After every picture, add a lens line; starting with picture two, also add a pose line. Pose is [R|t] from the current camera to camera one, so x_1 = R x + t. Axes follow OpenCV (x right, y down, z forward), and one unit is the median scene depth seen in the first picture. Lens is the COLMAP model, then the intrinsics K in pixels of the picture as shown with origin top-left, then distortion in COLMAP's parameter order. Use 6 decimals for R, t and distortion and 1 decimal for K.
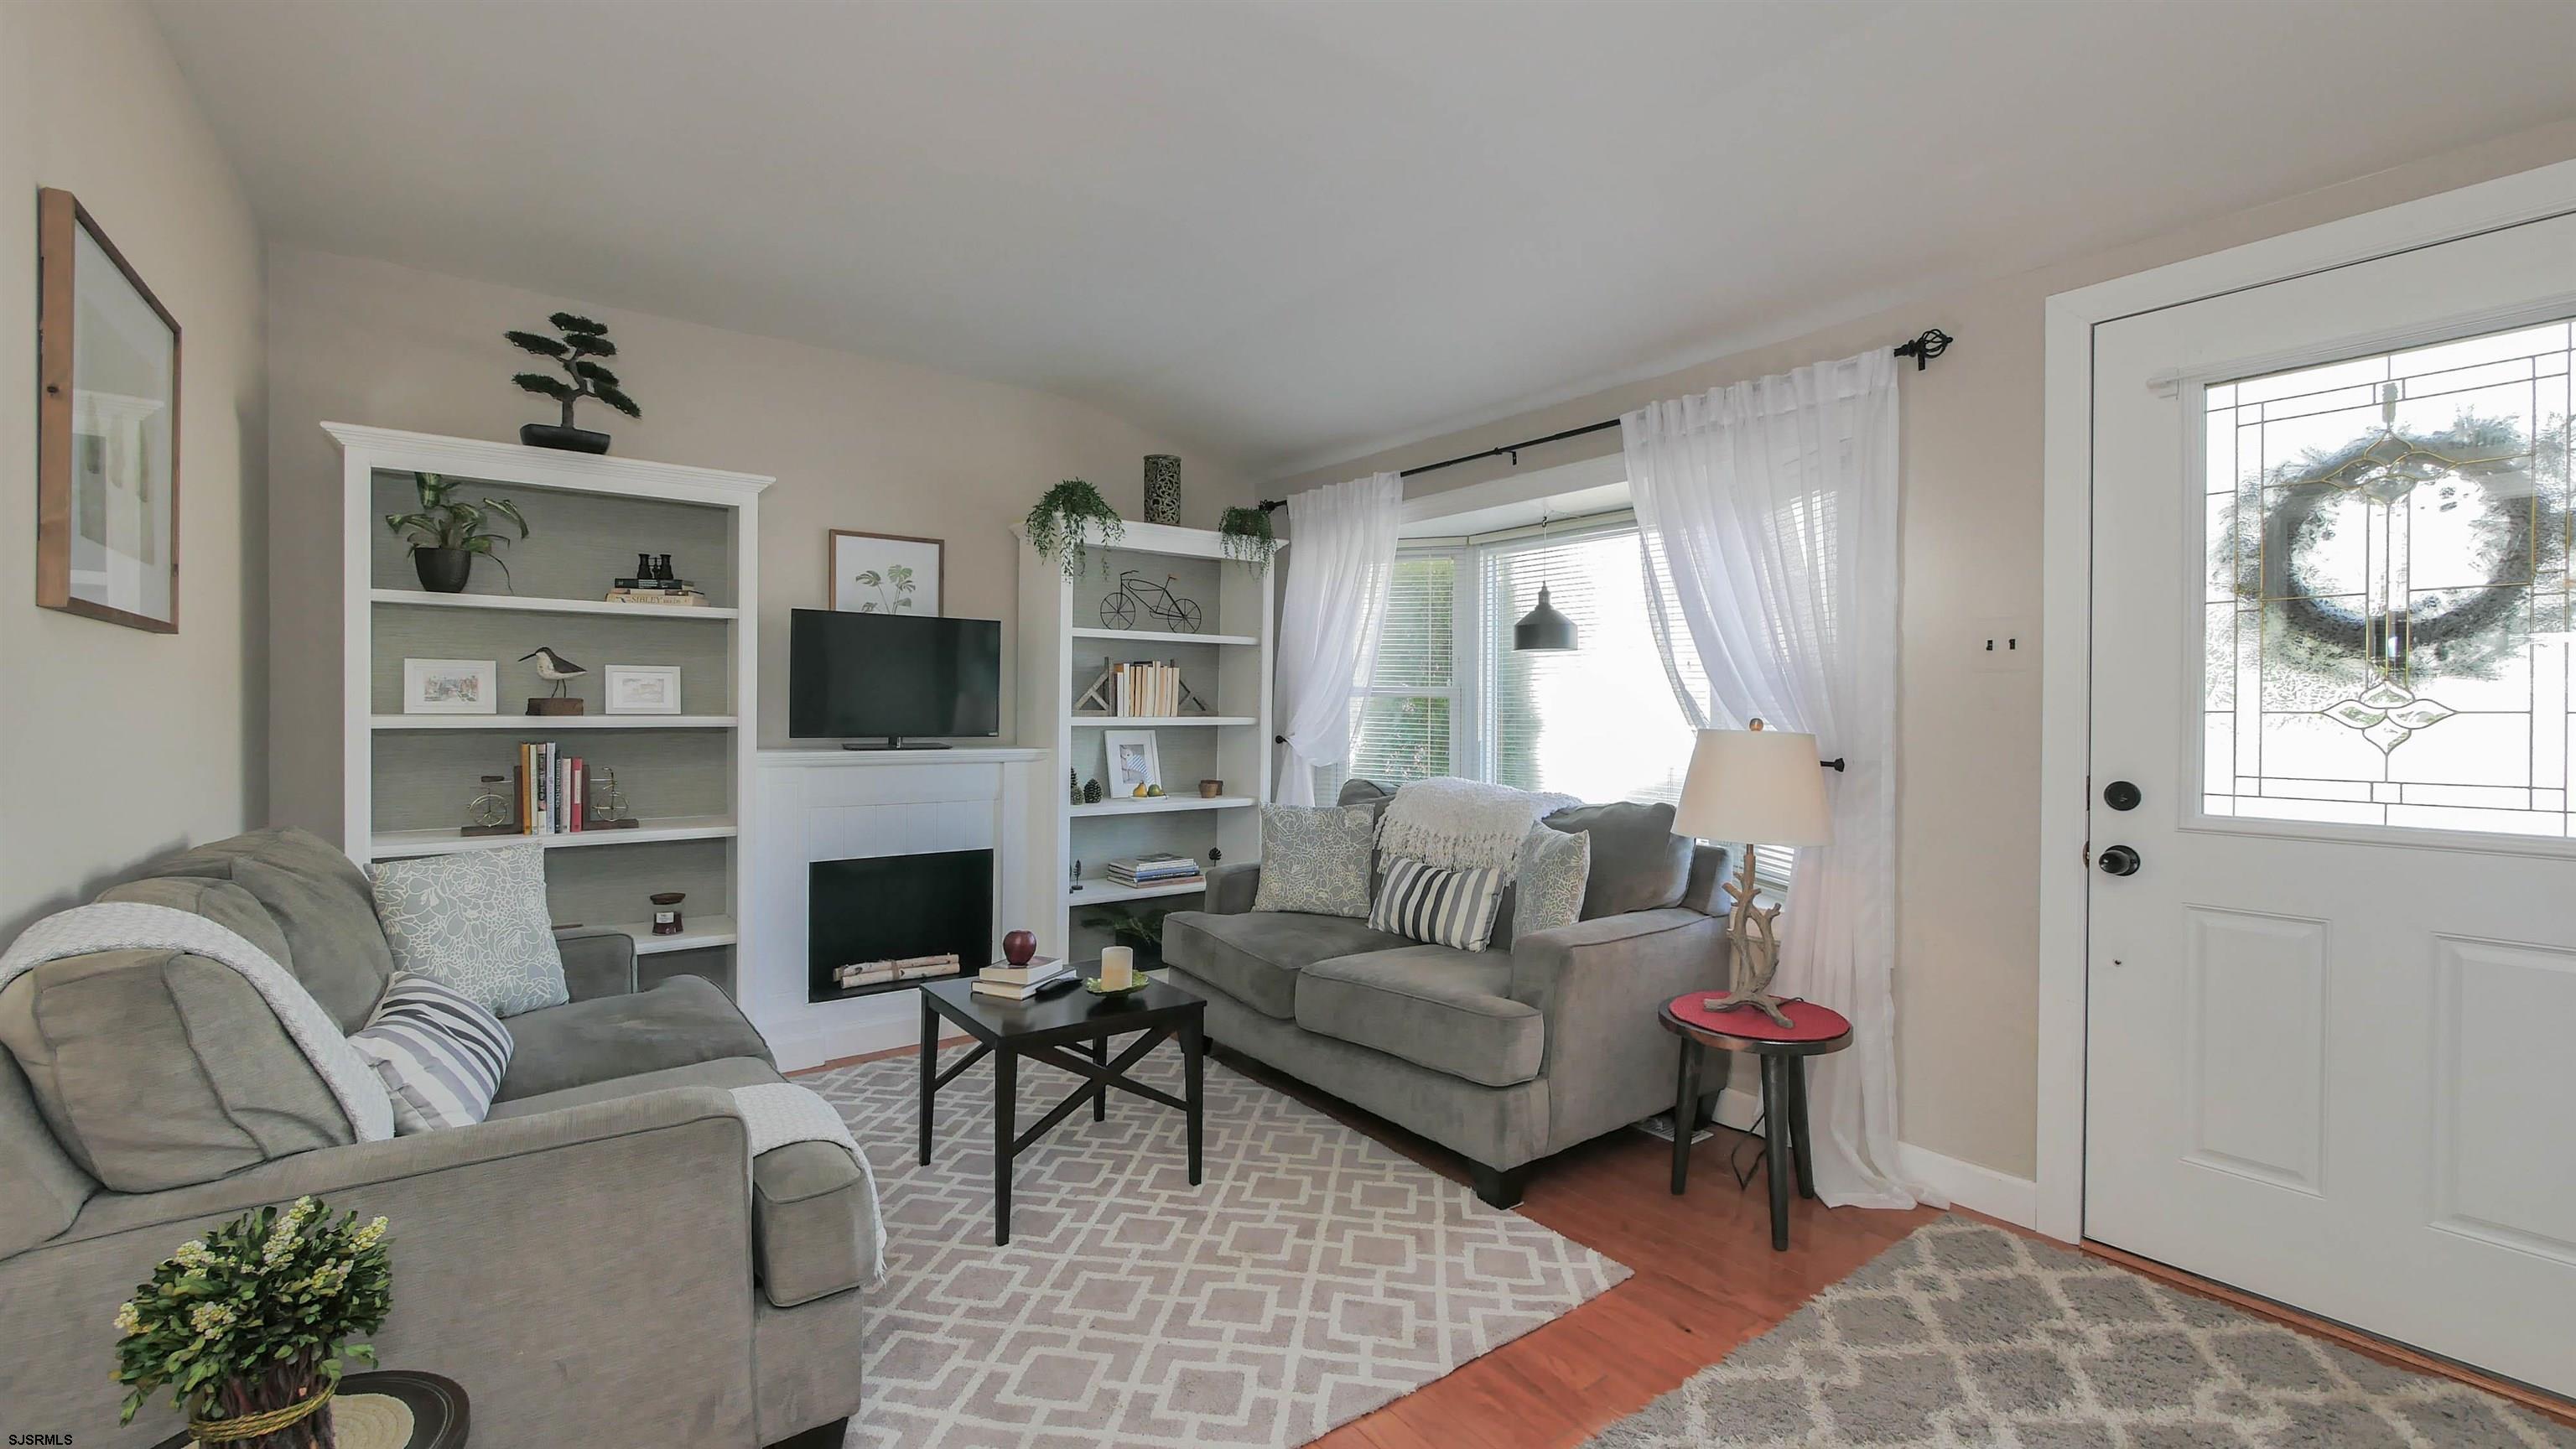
lens RADIAL K [[1060.5, 0, 1283.2], [0, 1060.5, 714.5], [0, 0, 1]] dist [-0.002021, -0.000251]
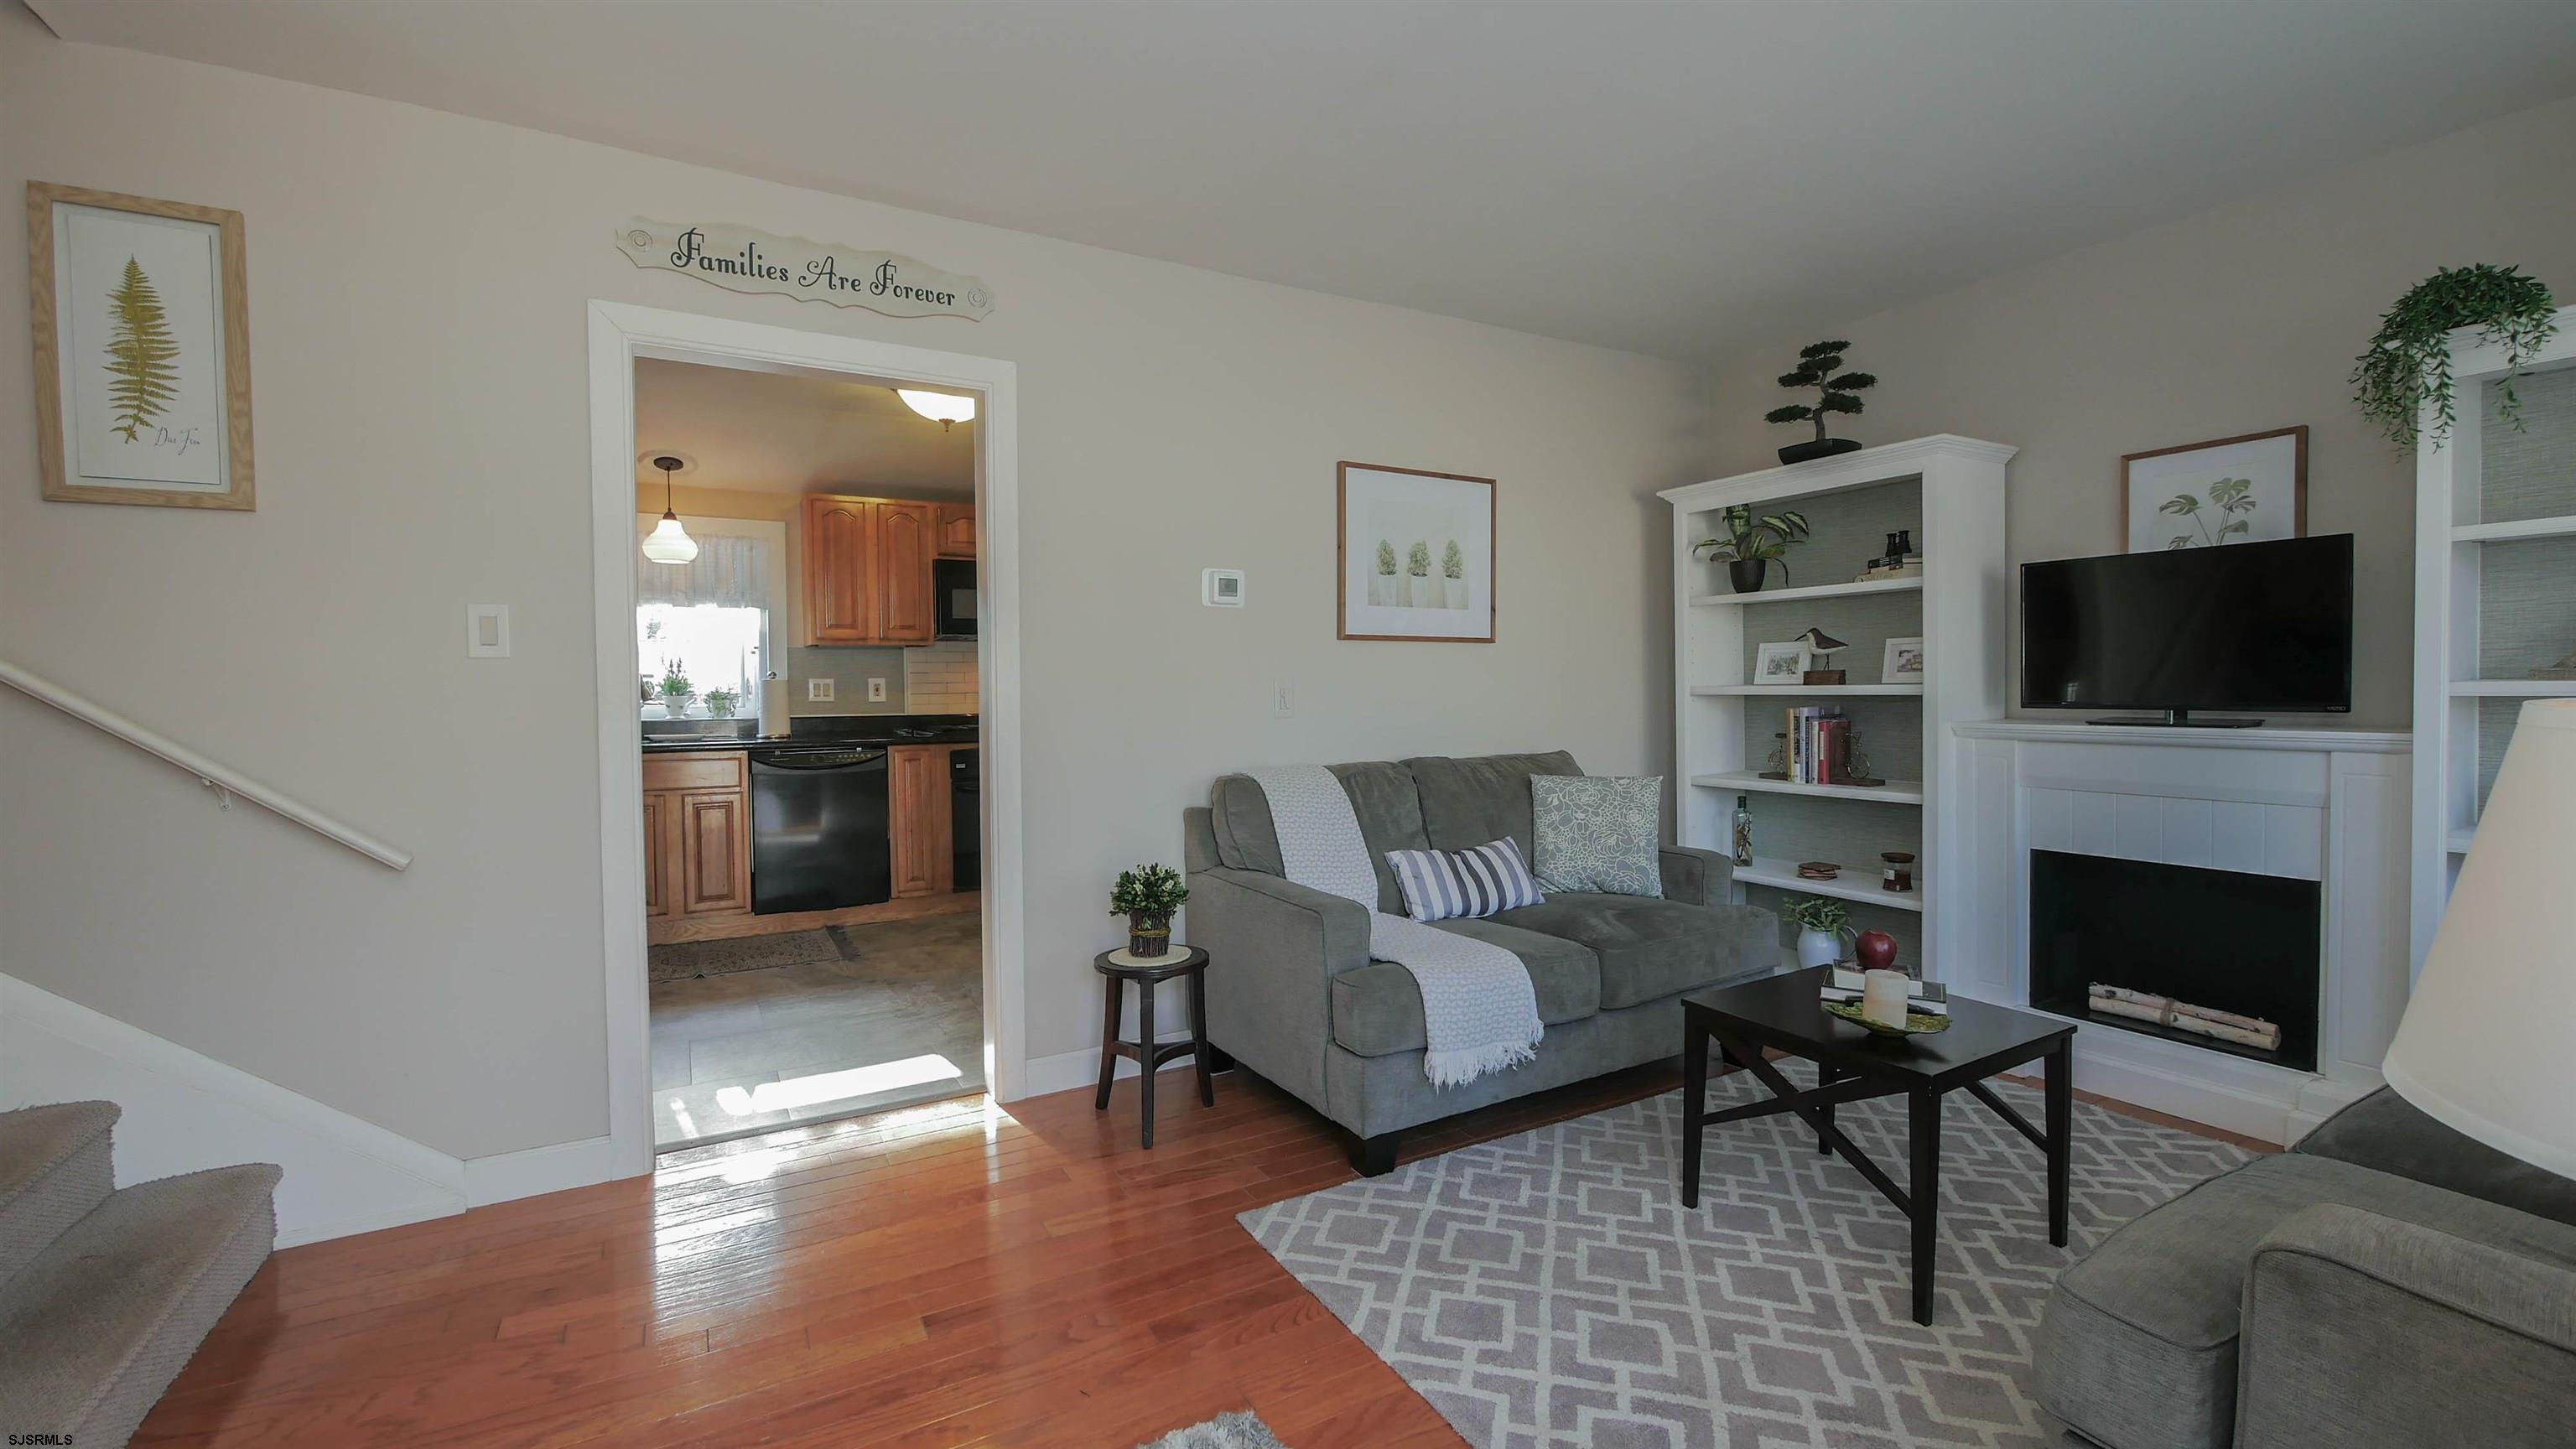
lens RADIAL K [[1060.5, 0, 1272.2], [0, 1060.5, 711.5], [0, 0, 1]] dist [-0.002021, -0.000251]
pose [[-0.126078, 0.018430, -0.991849, 0.585006], [0.005322, 0.999826, 0.017902, 0.006466], [0.992006, -0.003021, -0.126154, 0.553349]]
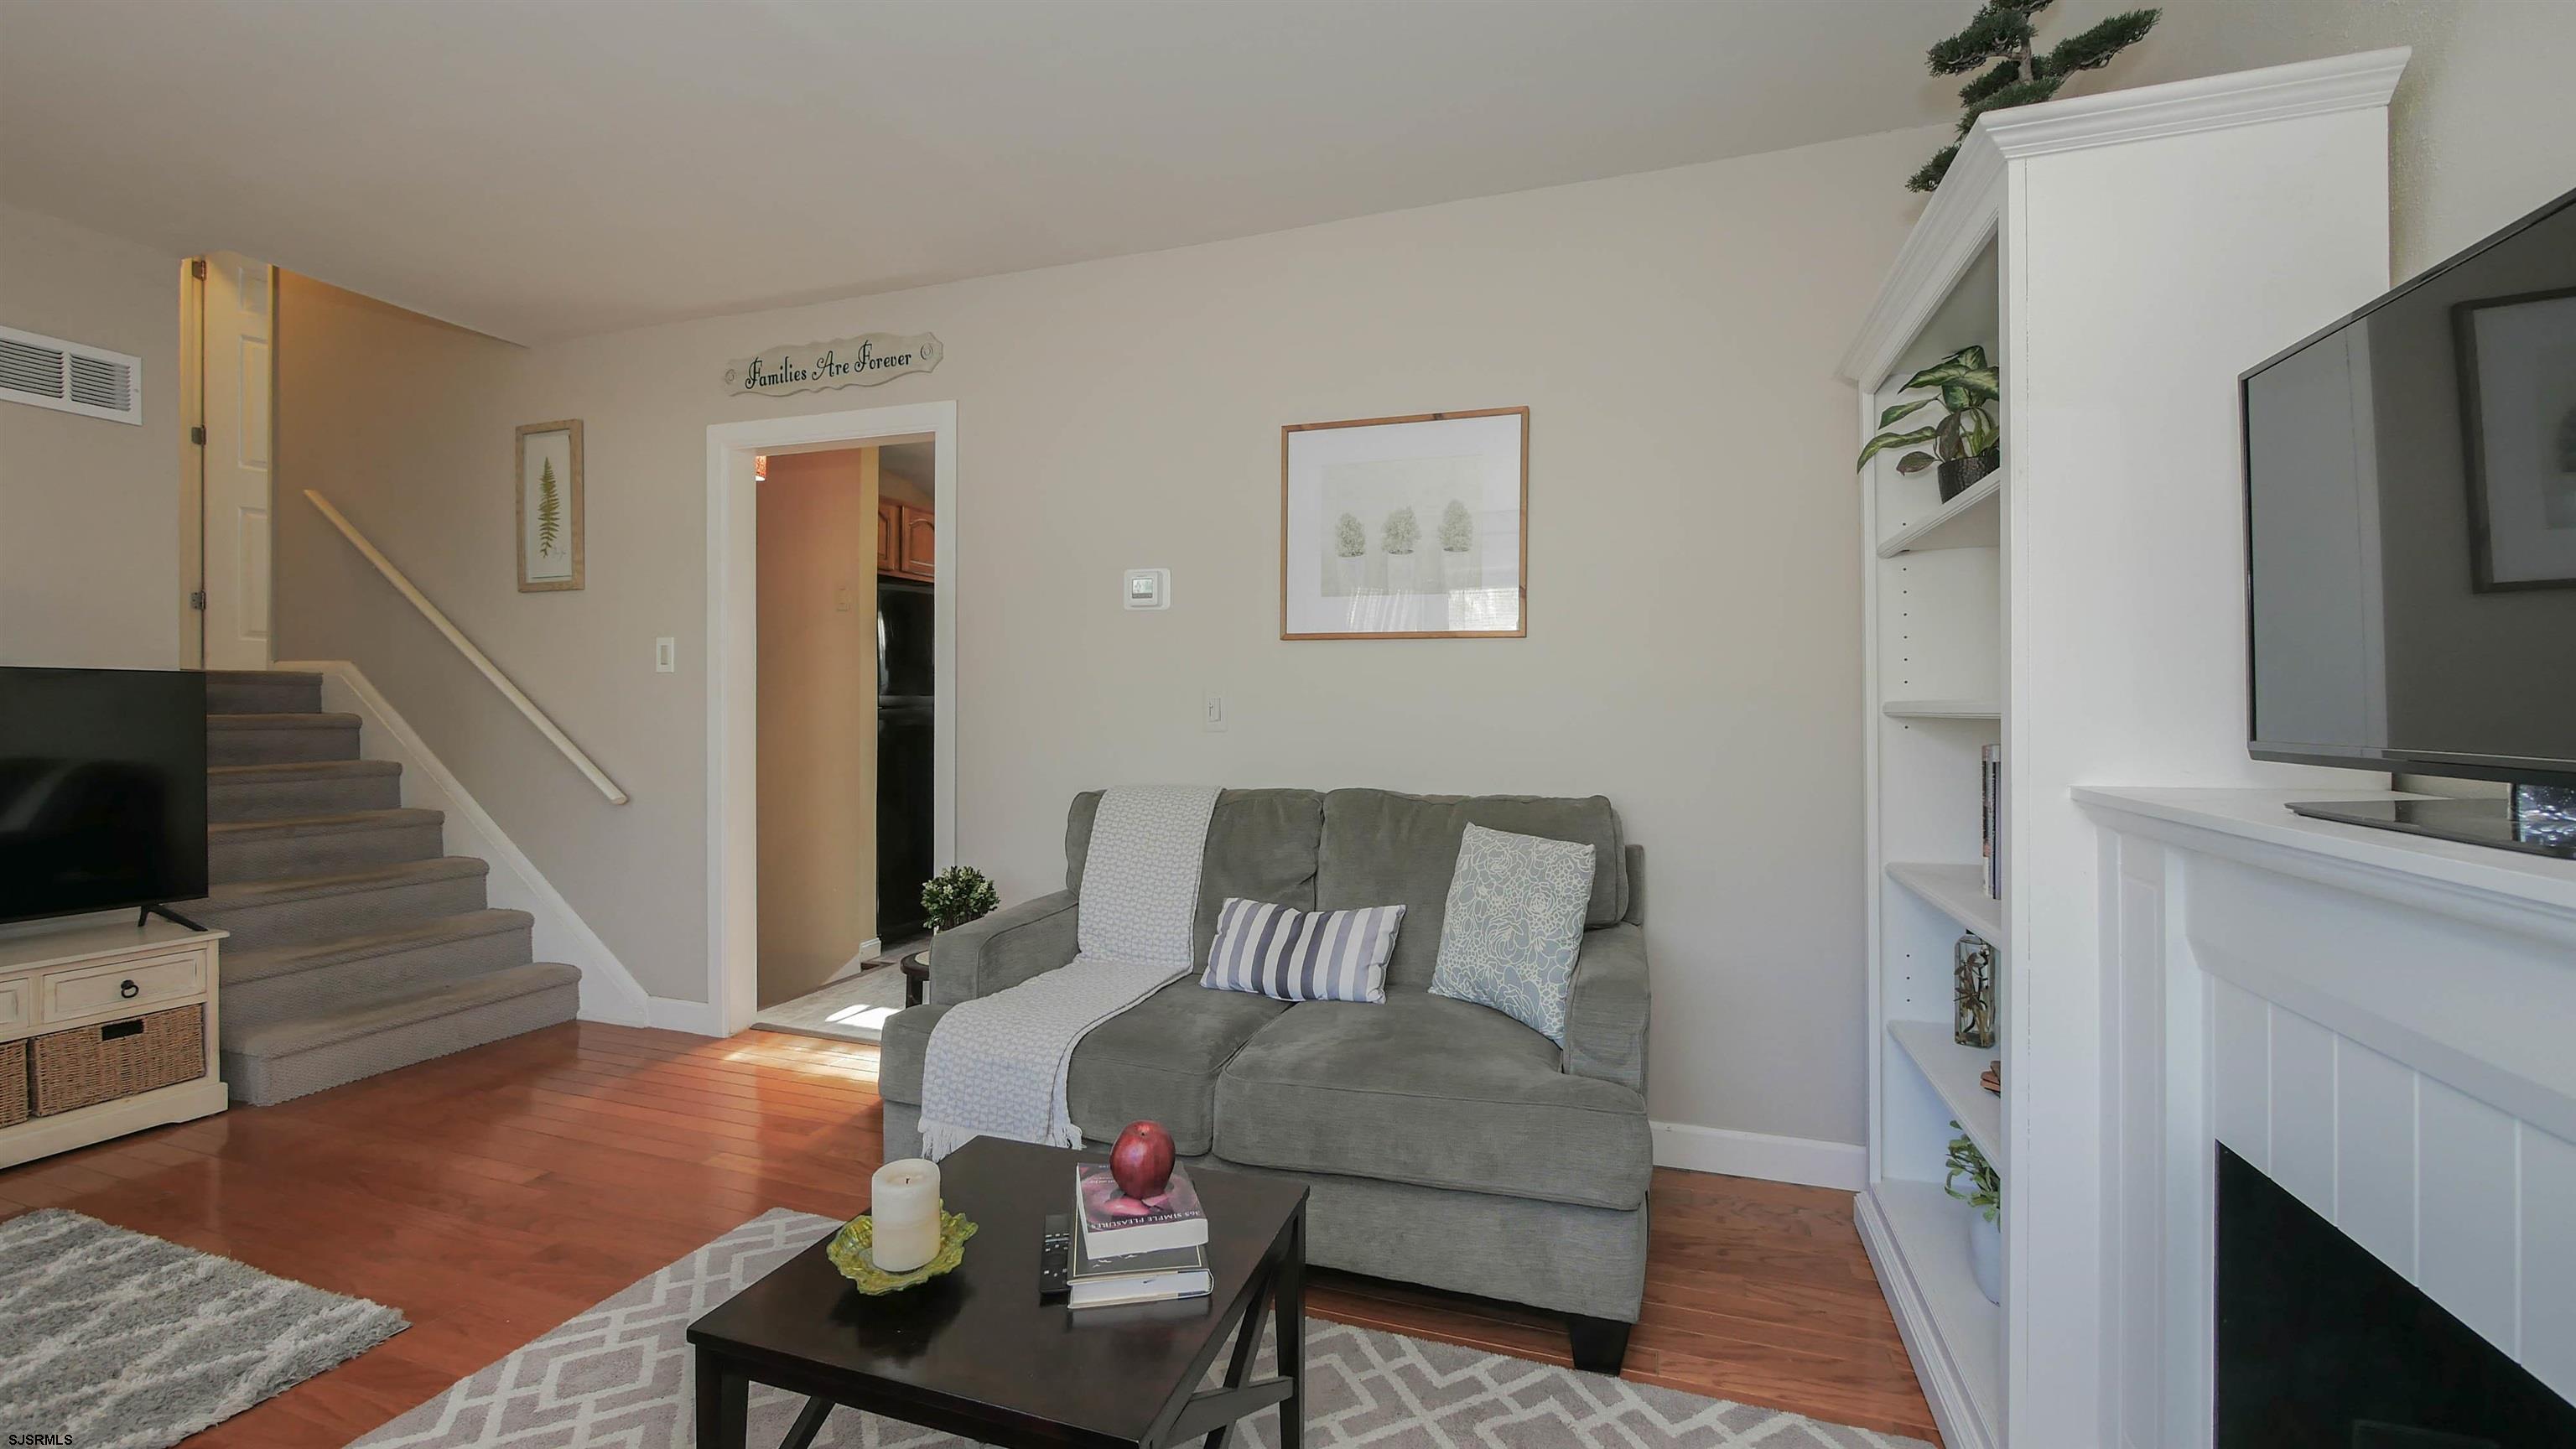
lens RADIAL K [[1060.5, 0, 1274.4], [0, 1060.5, 715.3], [0, 0, 1]] dist [-0.002021, -0.000251]
pose [[-0.829453, -0.004949, -0.558554, -0.022485], [-0.010540, 0.999921, 0.006792, 0.010910], [0.558477, 0.011520, -0.829440, 1.269401]]
